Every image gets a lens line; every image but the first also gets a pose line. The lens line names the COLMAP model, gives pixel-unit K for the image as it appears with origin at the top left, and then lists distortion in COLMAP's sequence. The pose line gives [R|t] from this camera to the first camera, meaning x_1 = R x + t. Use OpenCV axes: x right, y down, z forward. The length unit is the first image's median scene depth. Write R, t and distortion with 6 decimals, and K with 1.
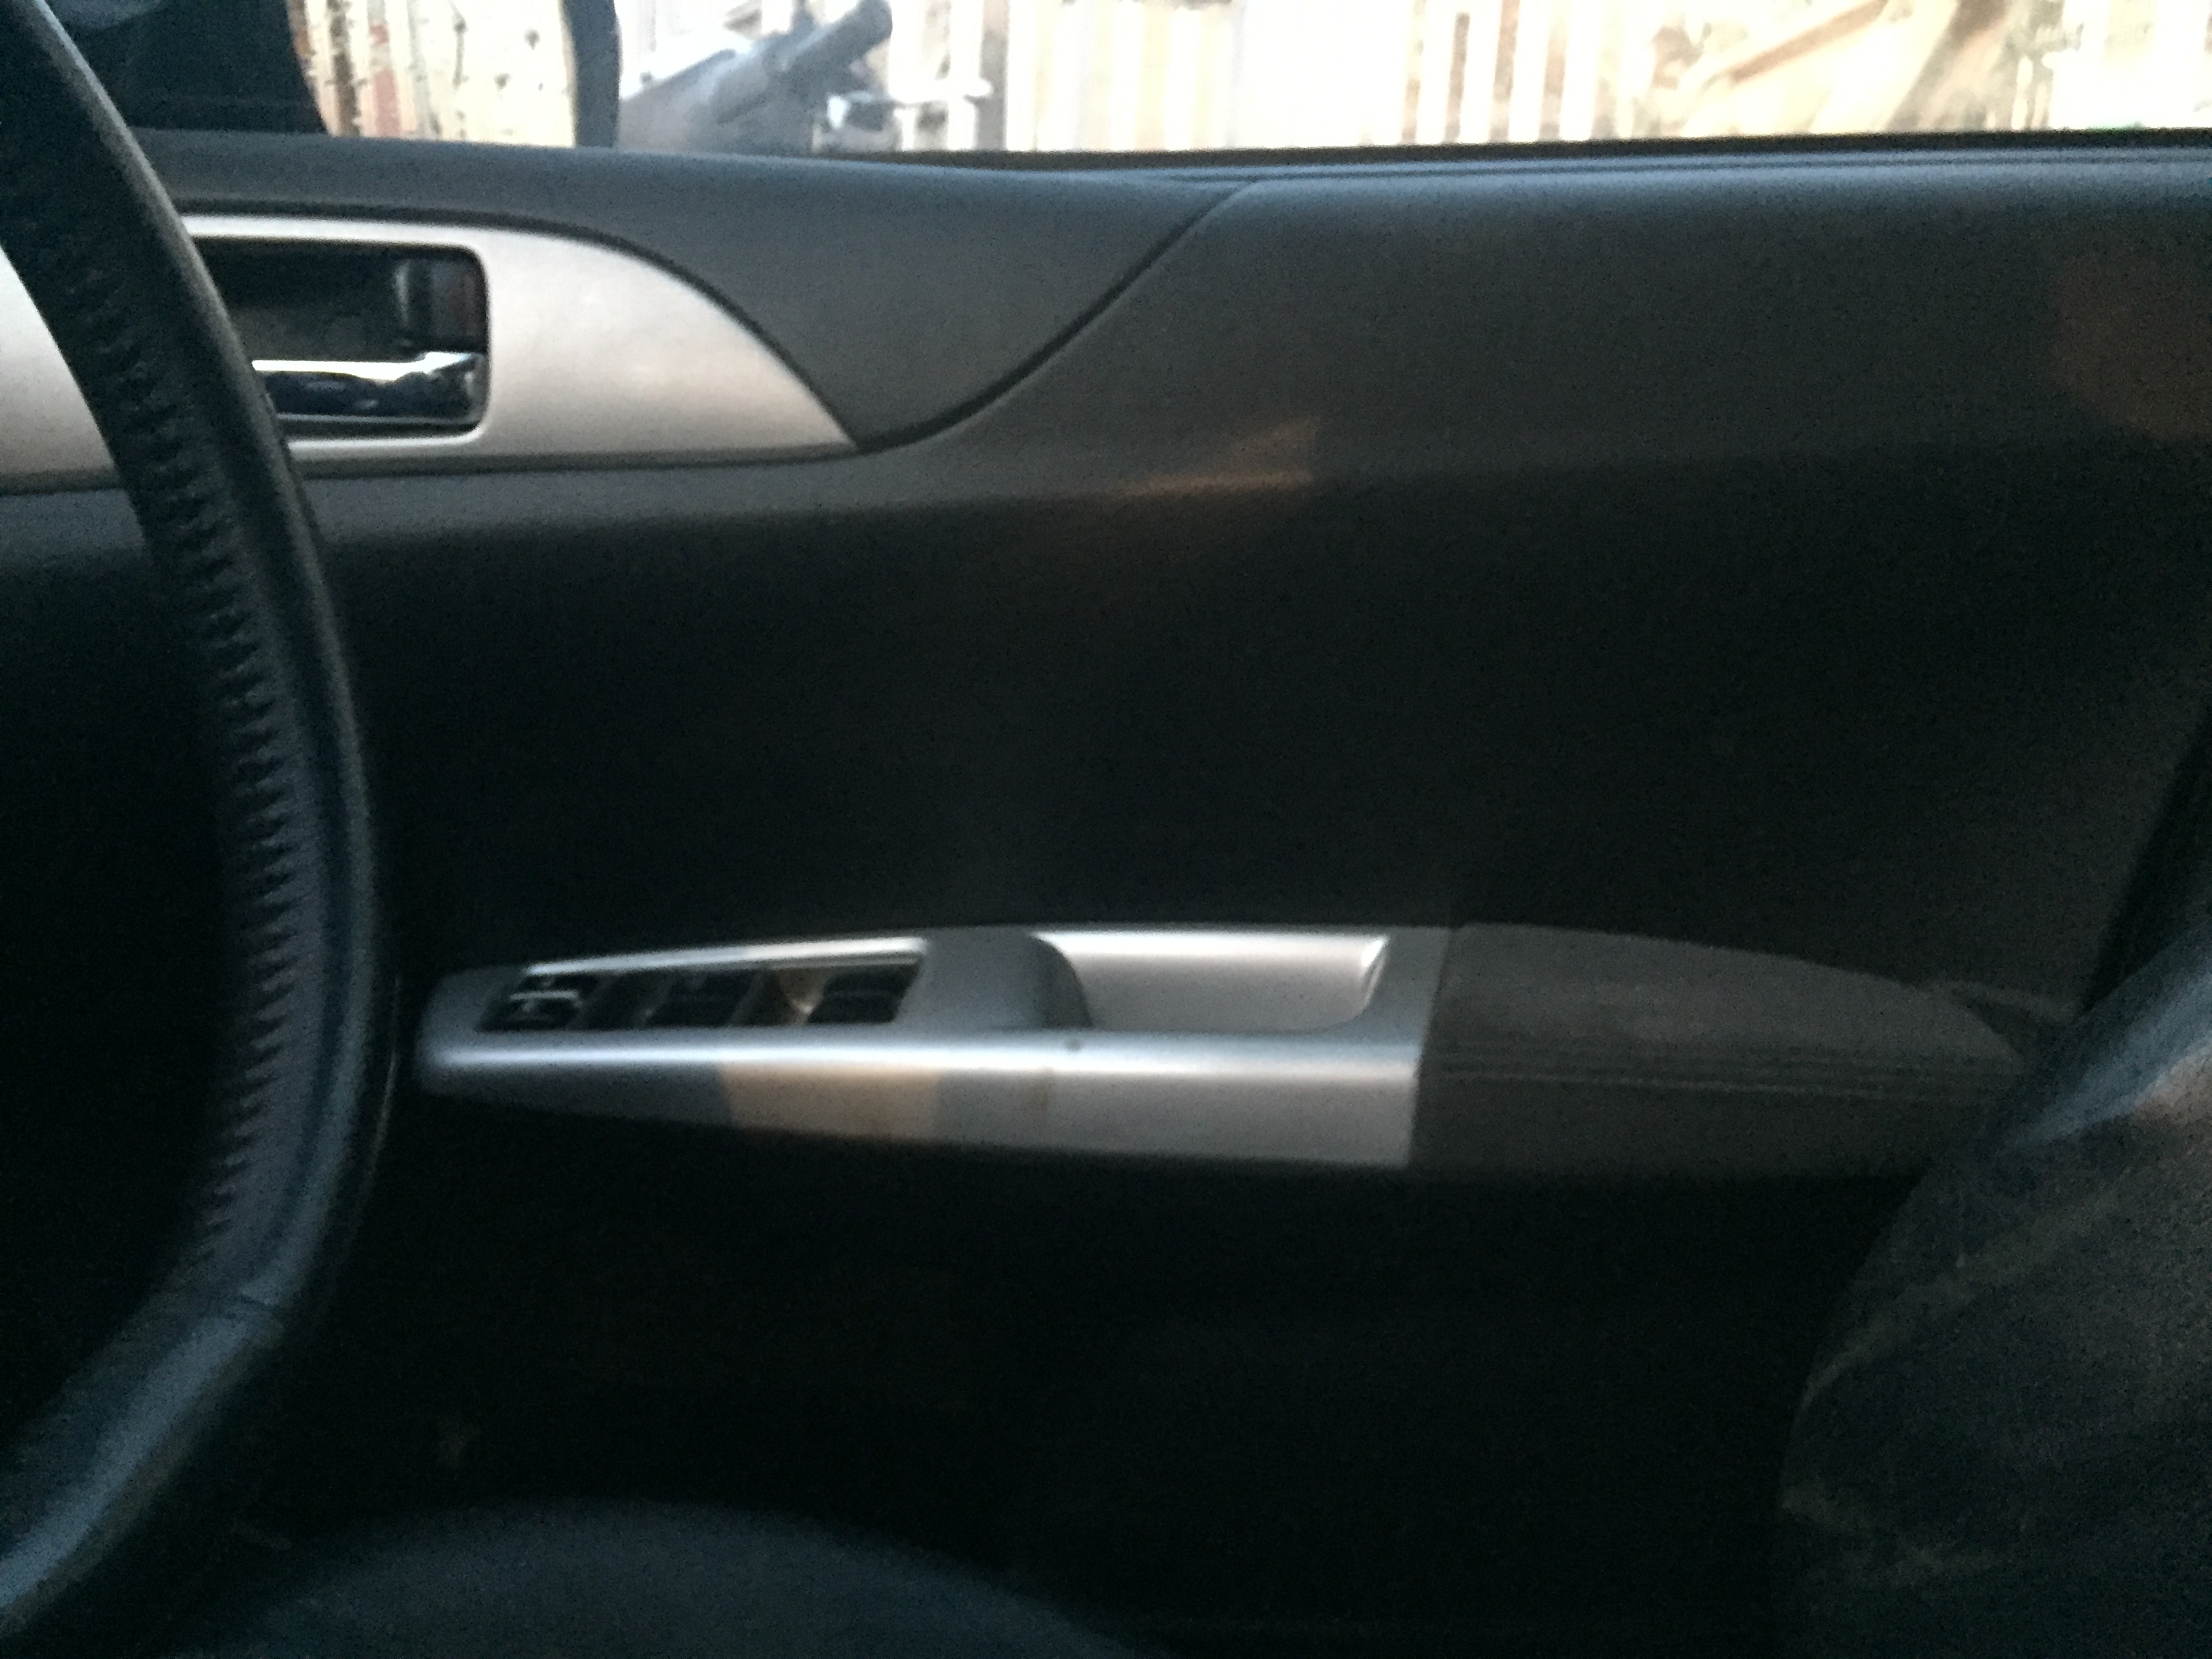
lens RADIAL K [[1873.7, 0, 1106.0], [0, 1873.7, 829.5], [0, 0, 1]] dist [0.057049, -0.003944]
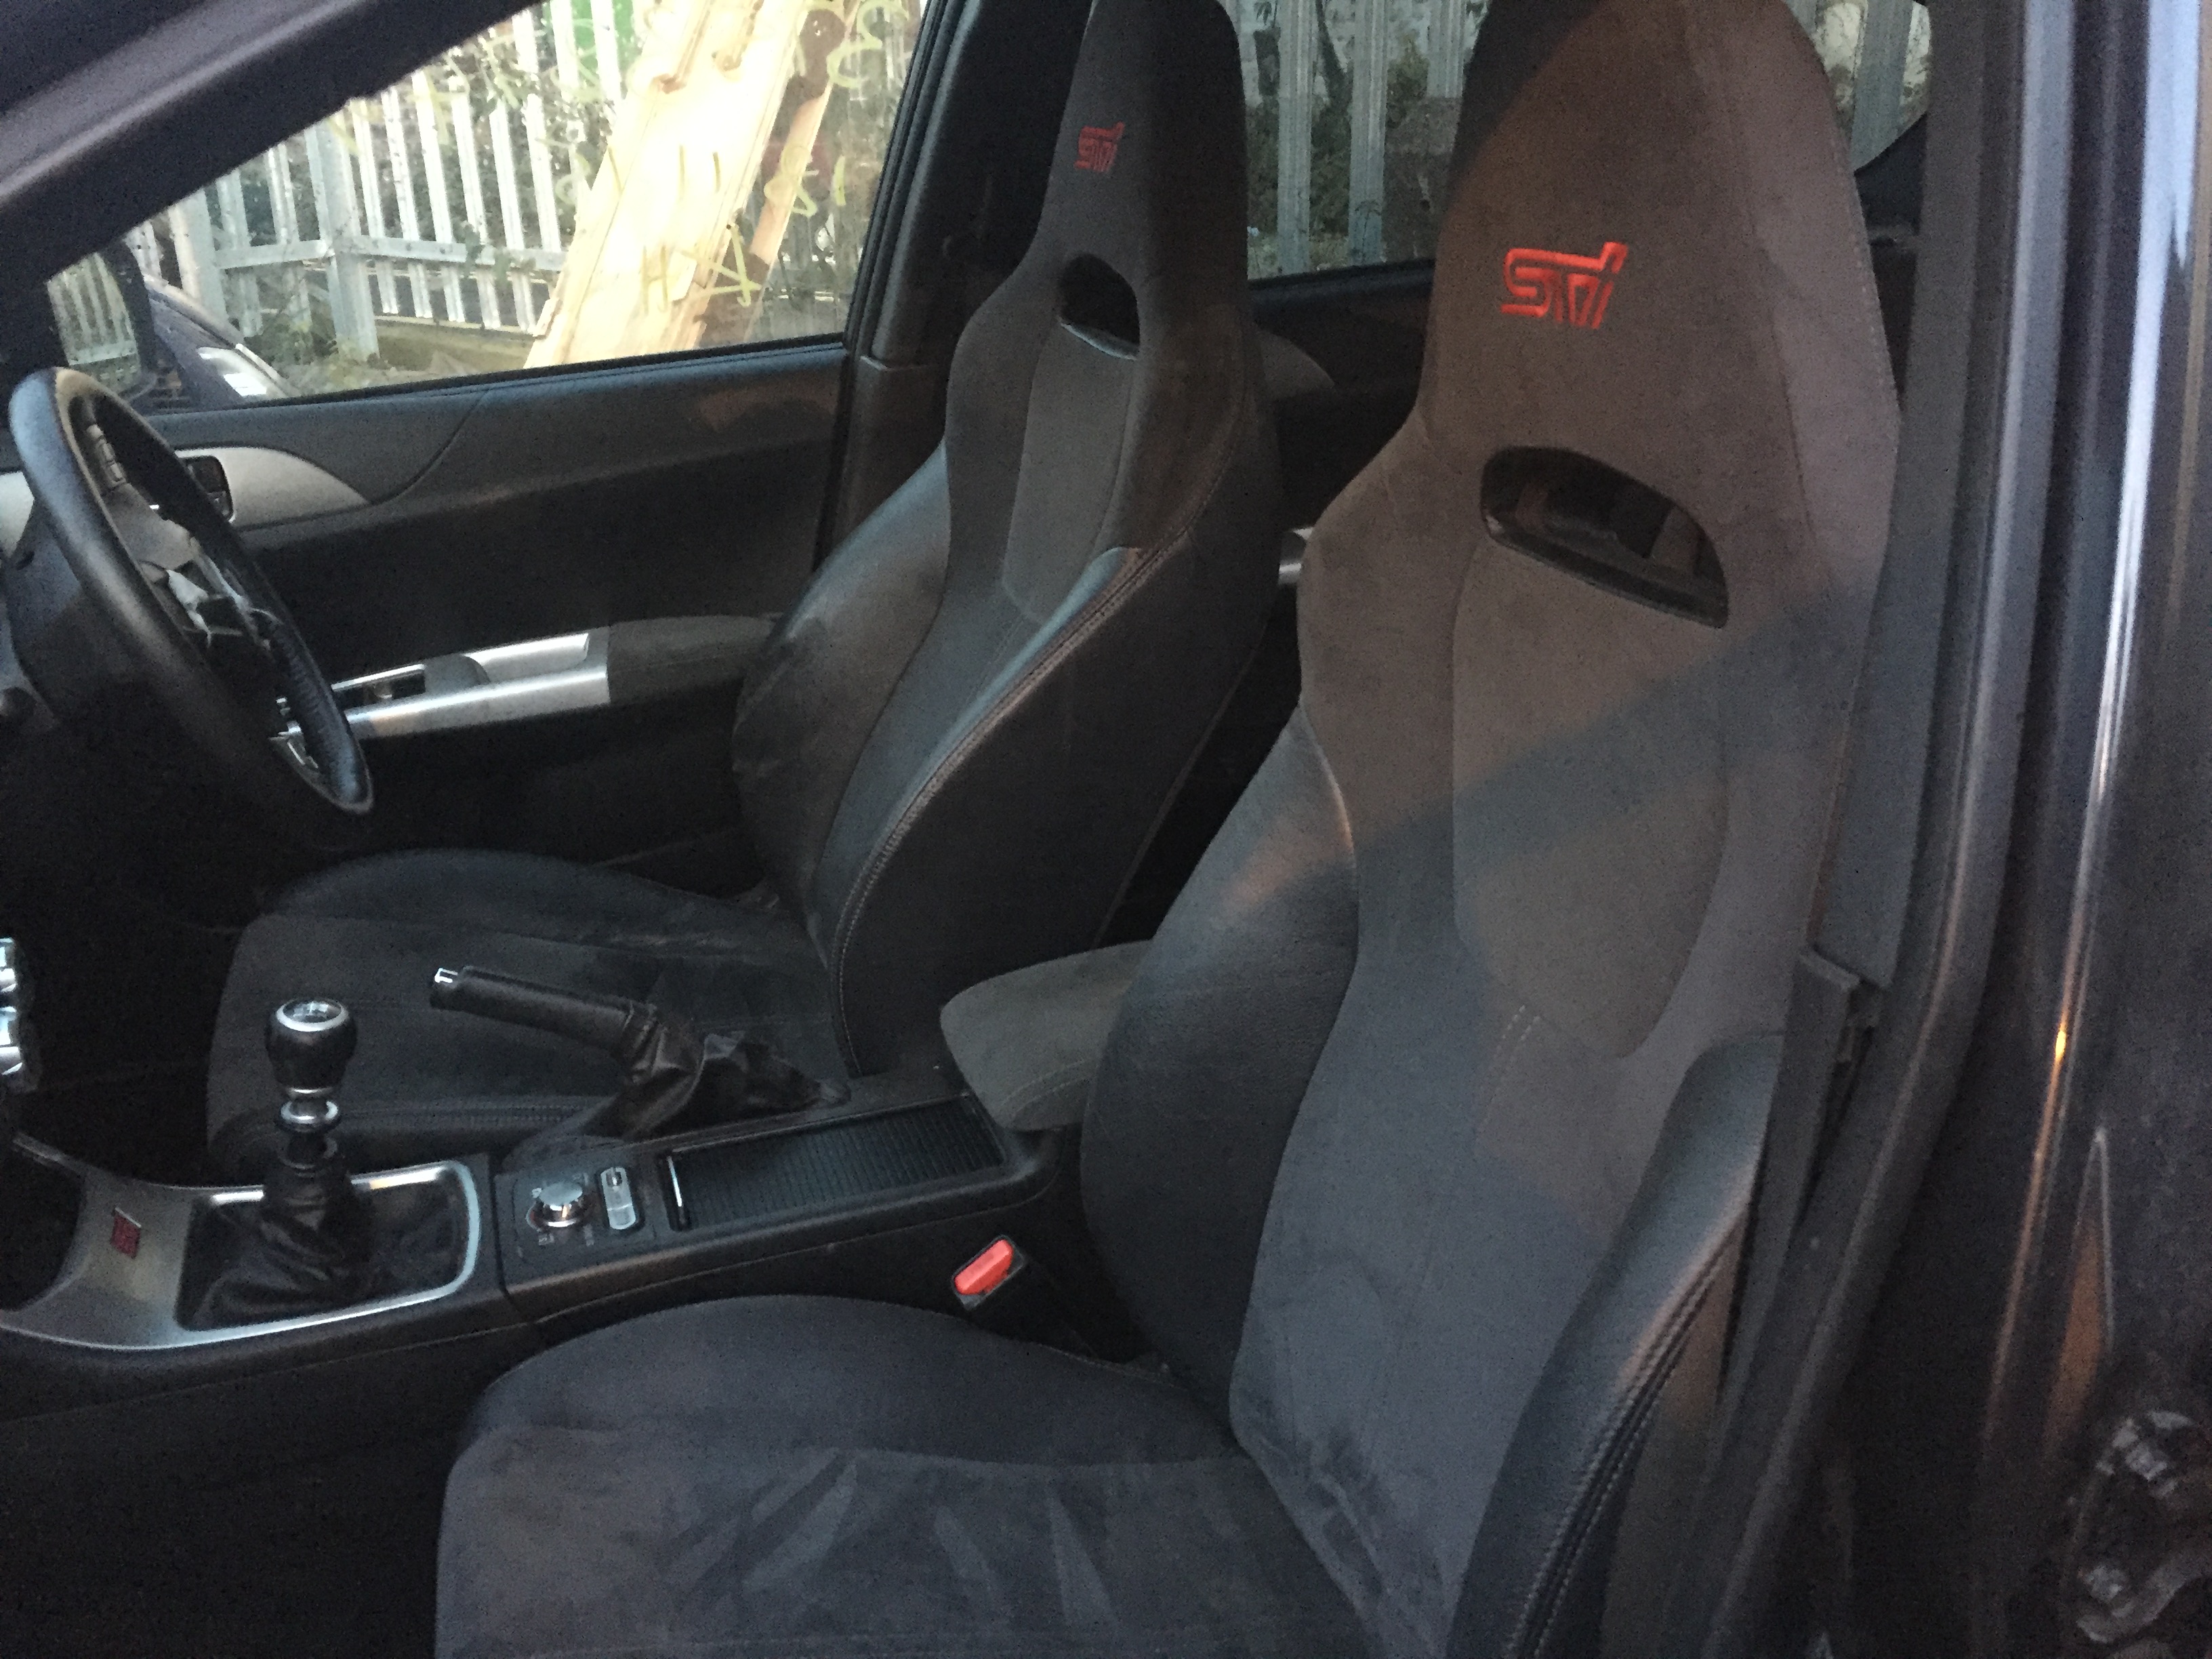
lens RADIAL K [[1873.7, 0, 1106.0], [0, 1873.7, 829.5], [0, 0, 1]] dist [0.057049, -0.003944]
pose [[0.897724, -0.227696, 0.377156, -0.328600], [0.158698, 0.965747, 0.205301, -0.132530], [-0.410983, -0.124450, 0.903109, -2.203360]]
